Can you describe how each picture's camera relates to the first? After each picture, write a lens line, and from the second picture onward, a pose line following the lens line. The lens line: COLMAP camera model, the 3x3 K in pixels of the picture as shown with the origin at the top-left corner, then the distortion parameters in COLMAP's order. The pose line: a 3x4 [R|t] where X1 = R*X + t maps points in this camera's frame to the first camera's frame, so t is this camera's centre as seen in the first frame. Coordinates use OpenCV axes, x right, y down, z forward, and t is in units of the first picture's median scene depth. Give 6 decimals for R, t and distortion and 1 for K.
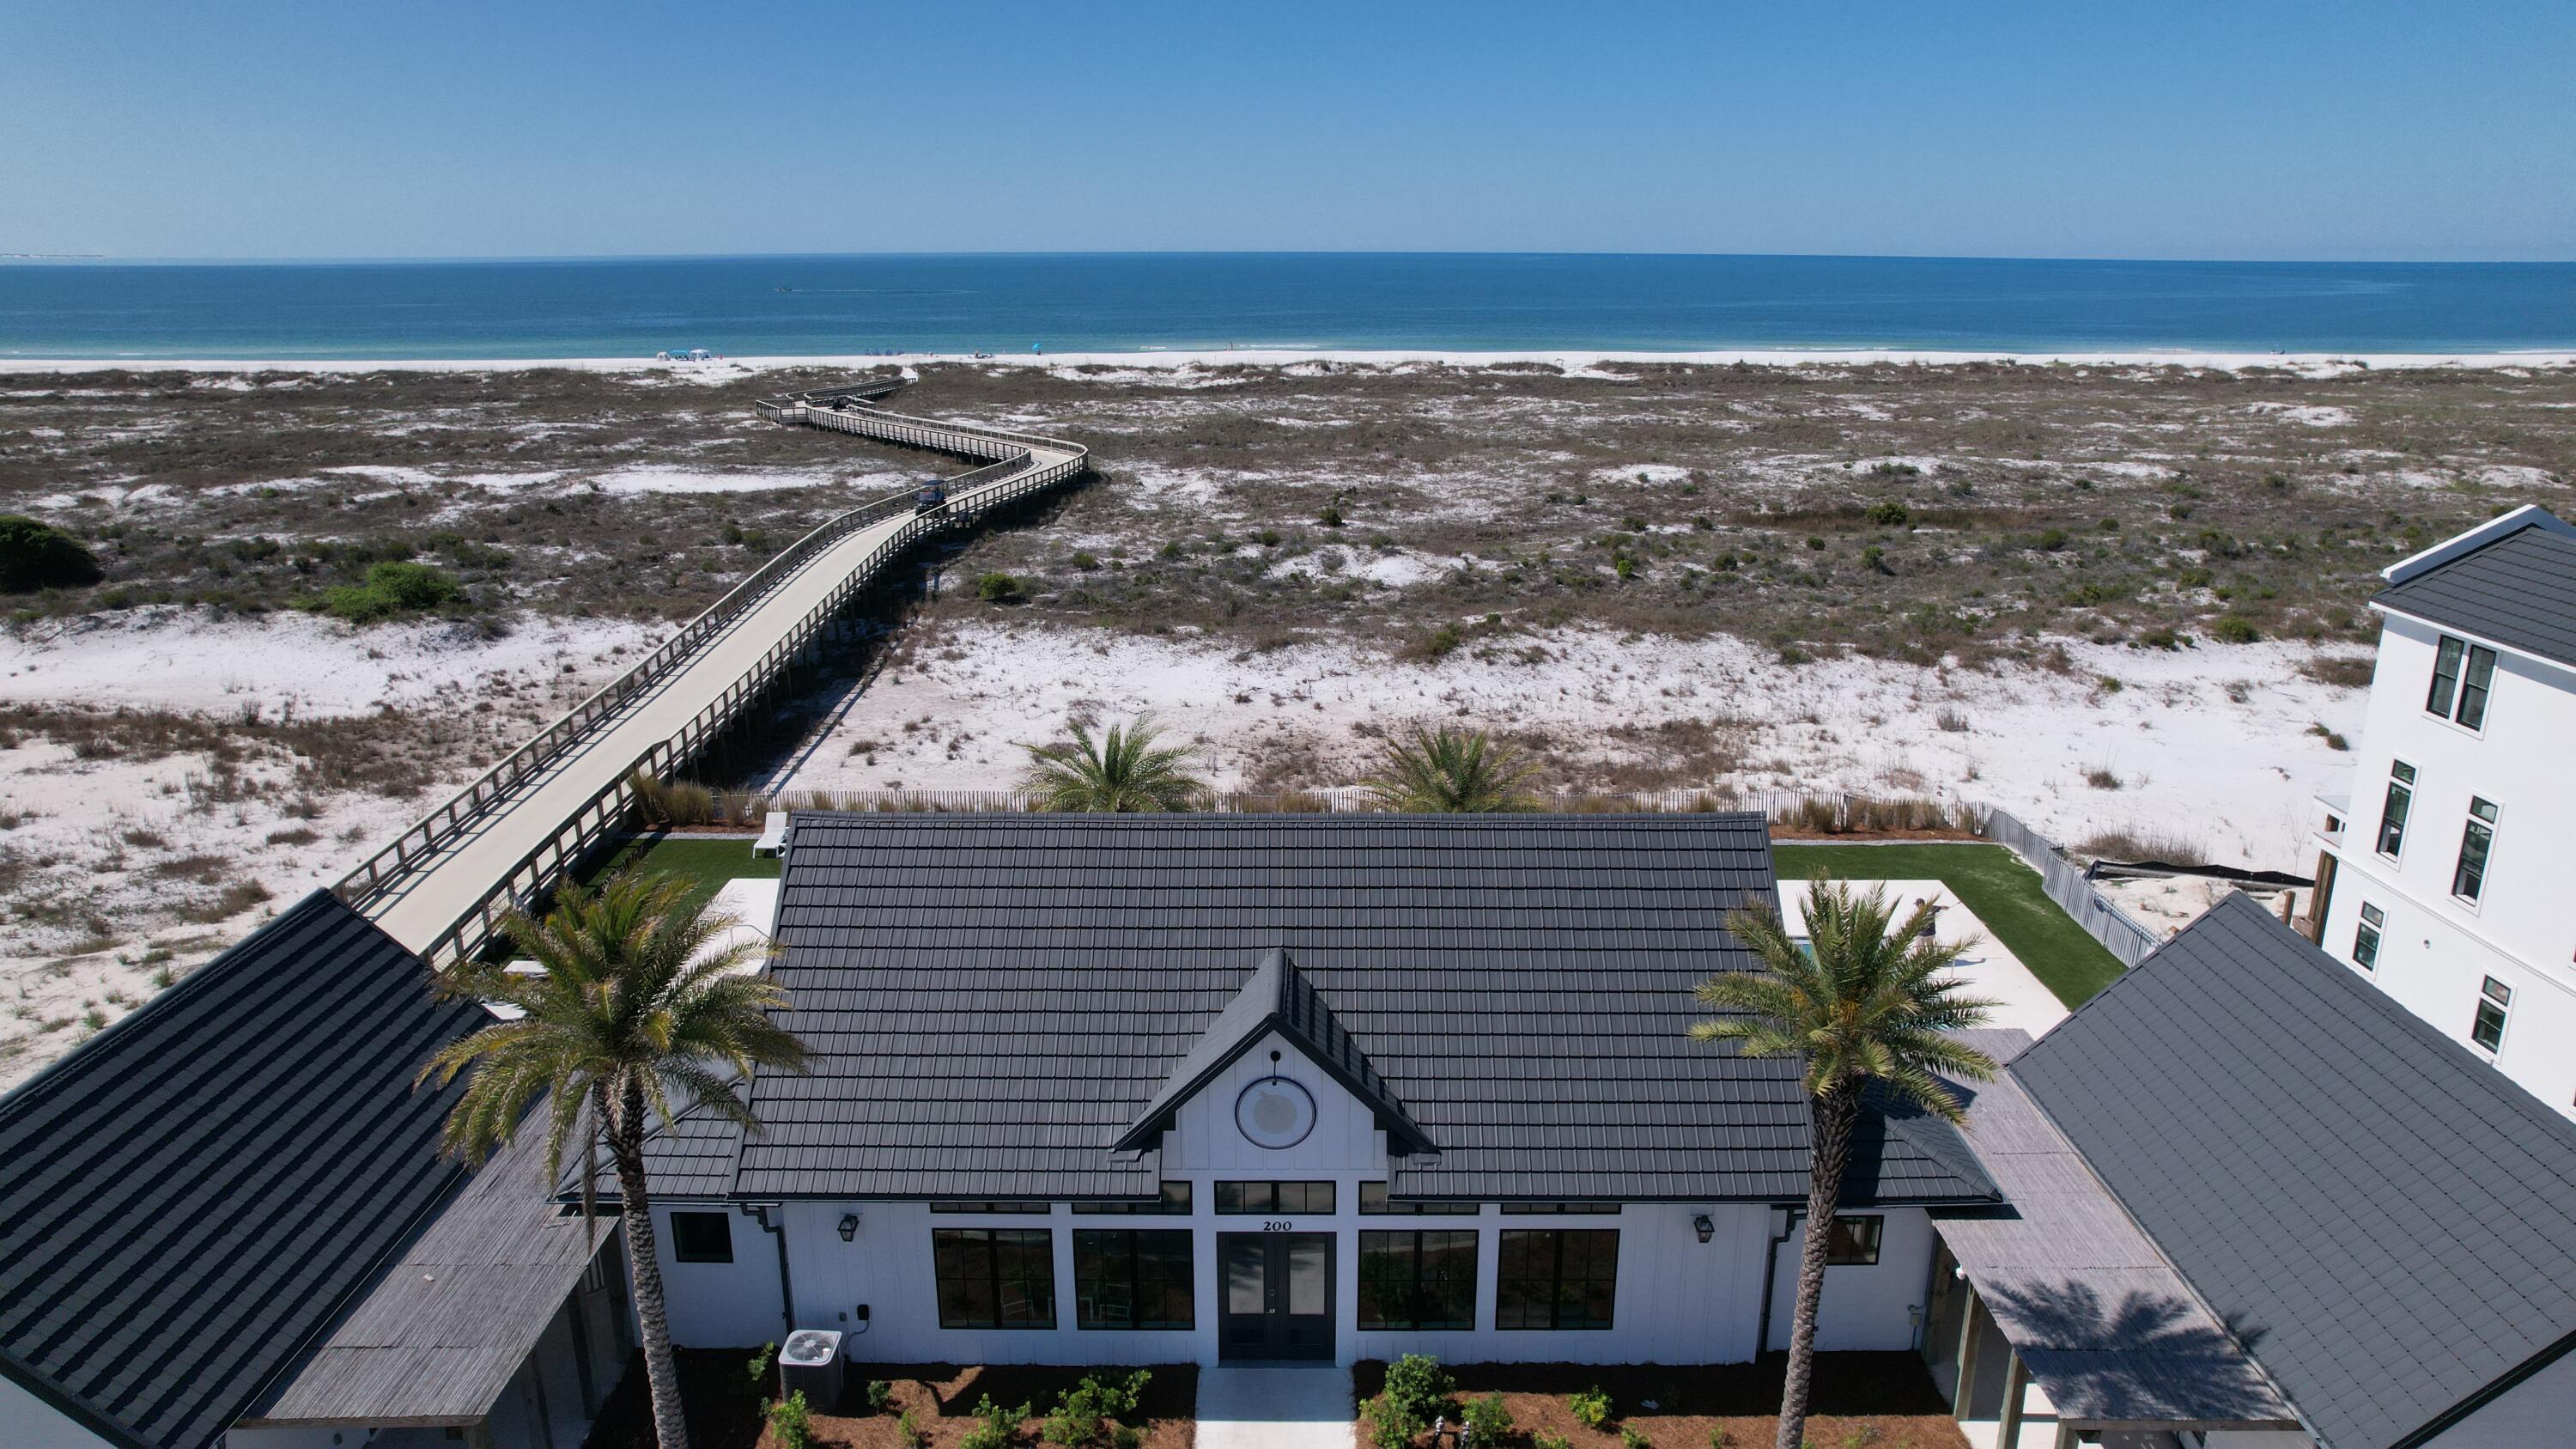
lens RADIAL K [[1635.7, 0, 1293.5], [0, 1635.7, 723.8], [0, 0, 1]] dist [-0.020809, 0.011288]
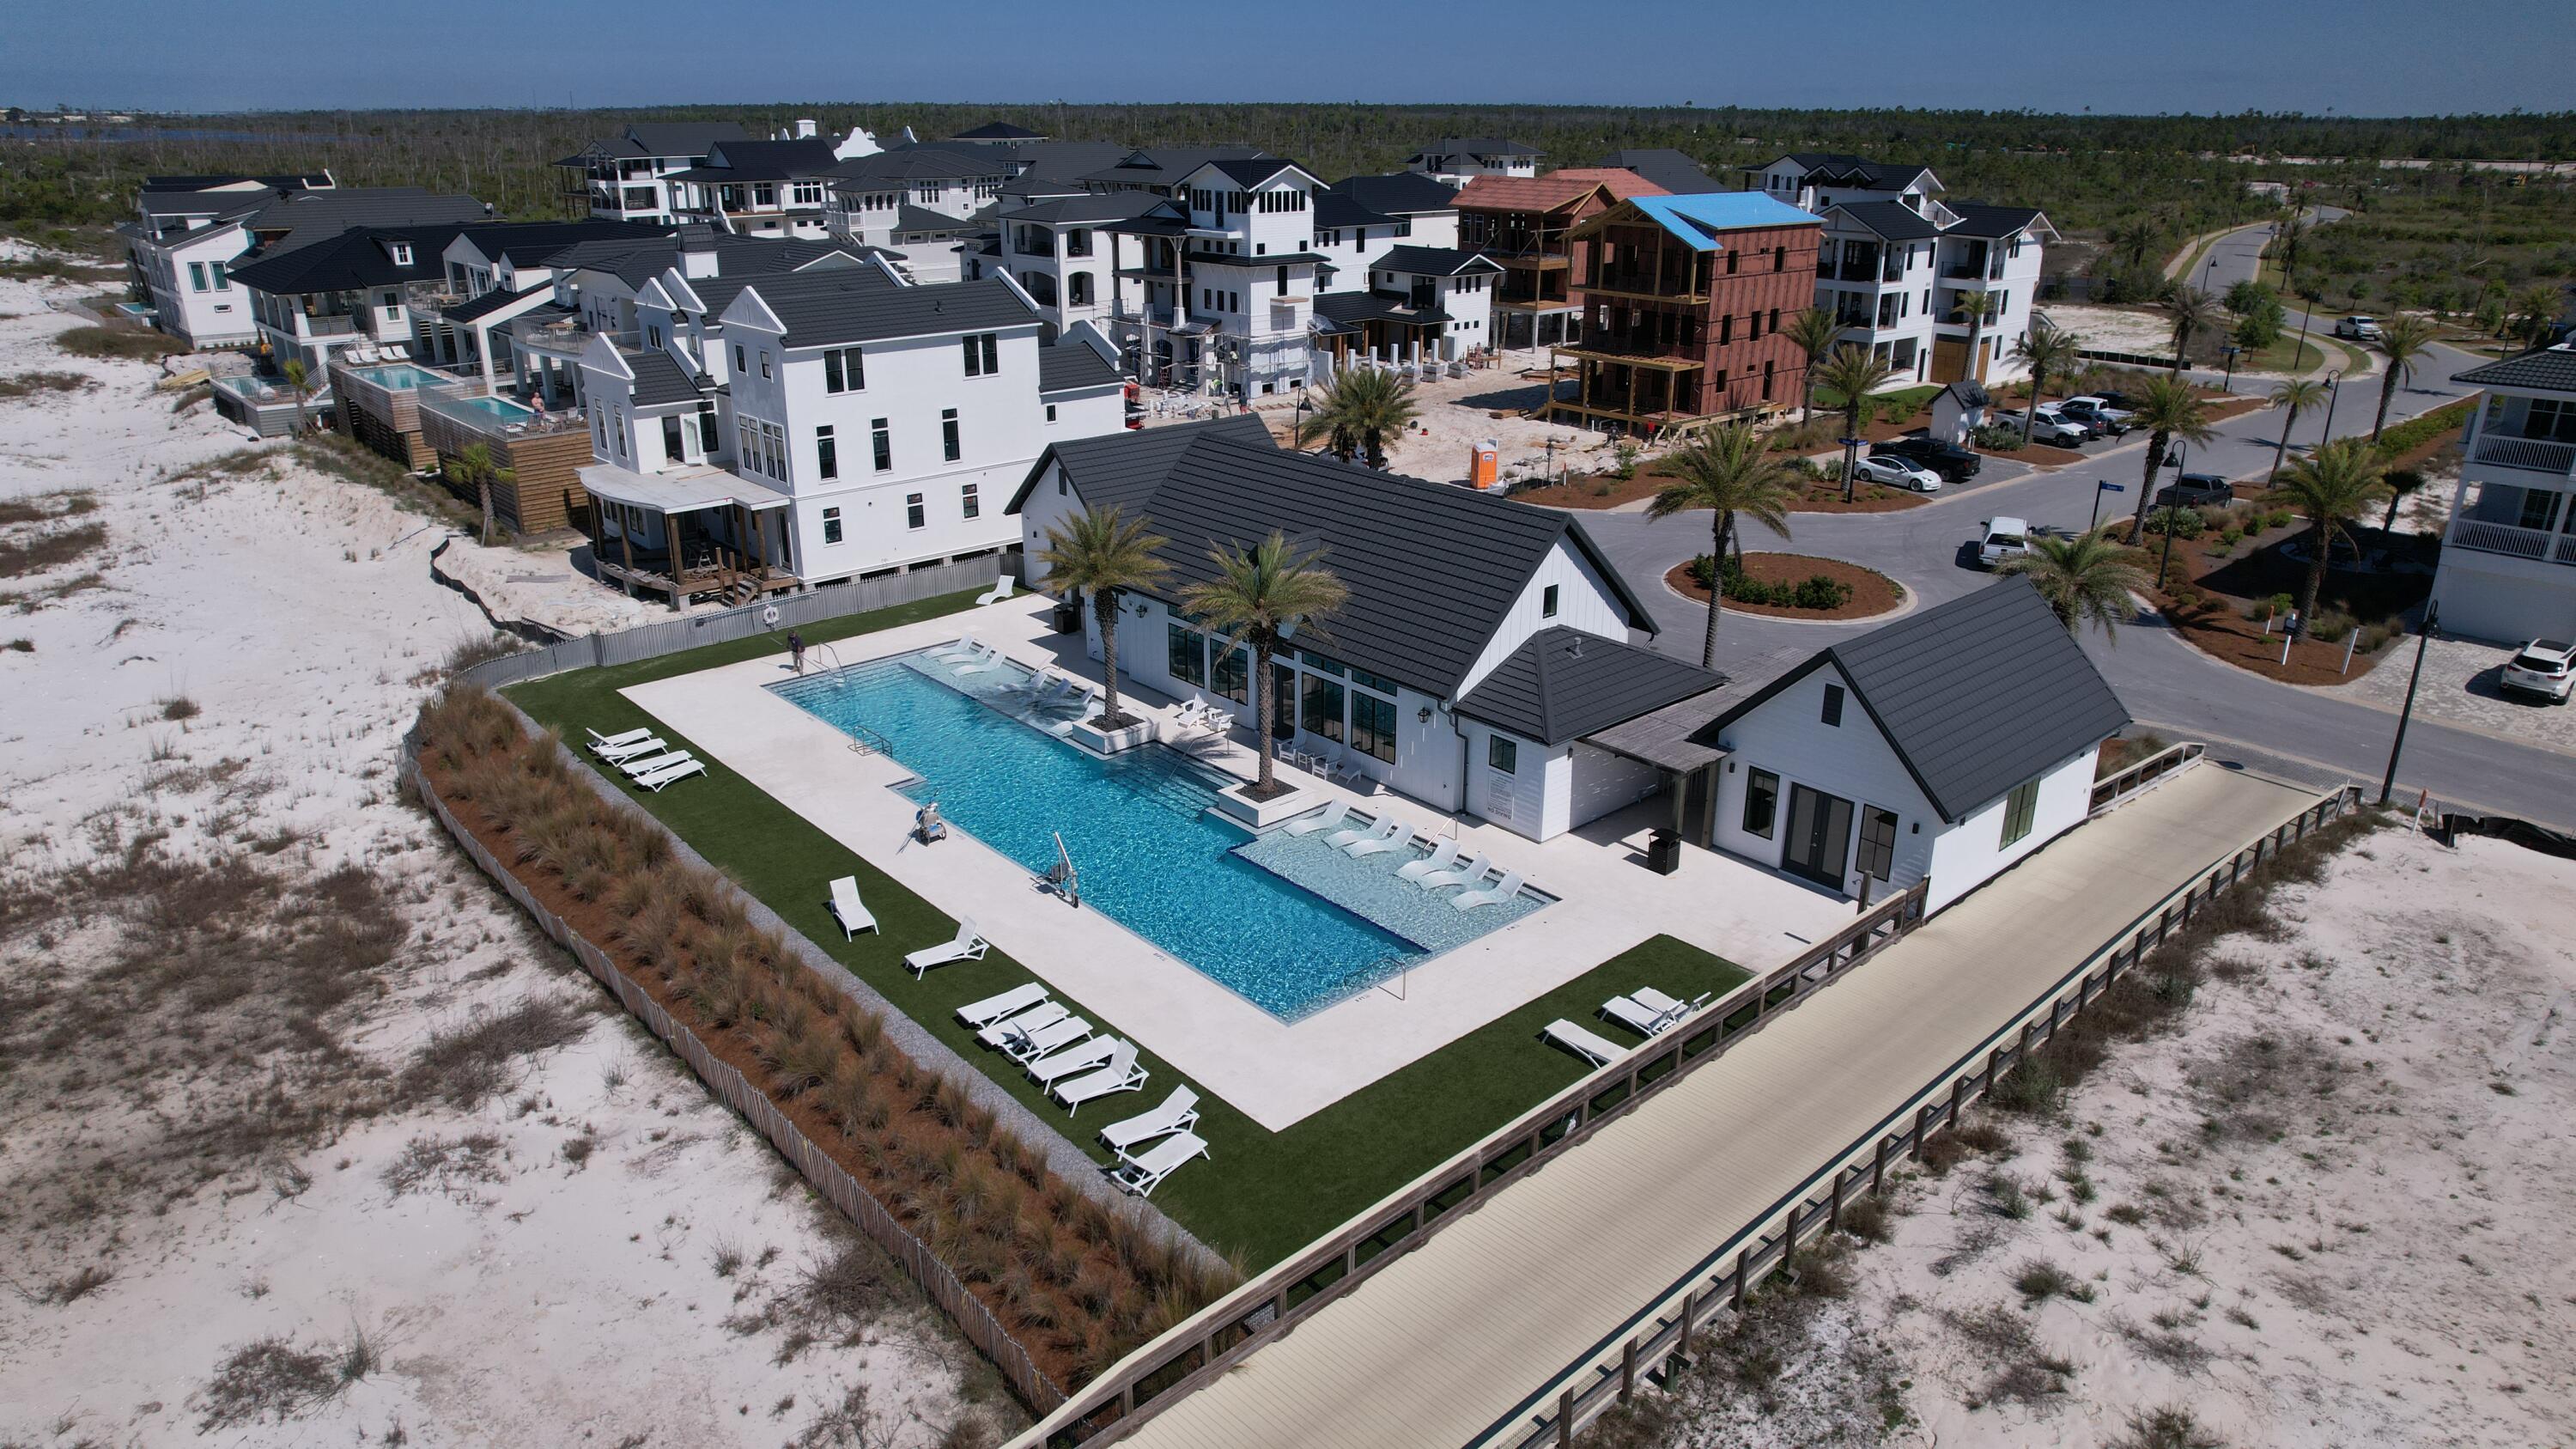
lens RADIAL K [[1635.7, 0, 1288.0], [0, 1635.7, 742.3], [0, 0, 1]] dist [-0.020809, 0.011288]
pose [[-0.672241, -0.268824, 0.689801, -0.444988], [0.206179, 0.826902, 0.523185, -0.228271], [-0.711043, 0.493929, -0.500452, 0.726667]]
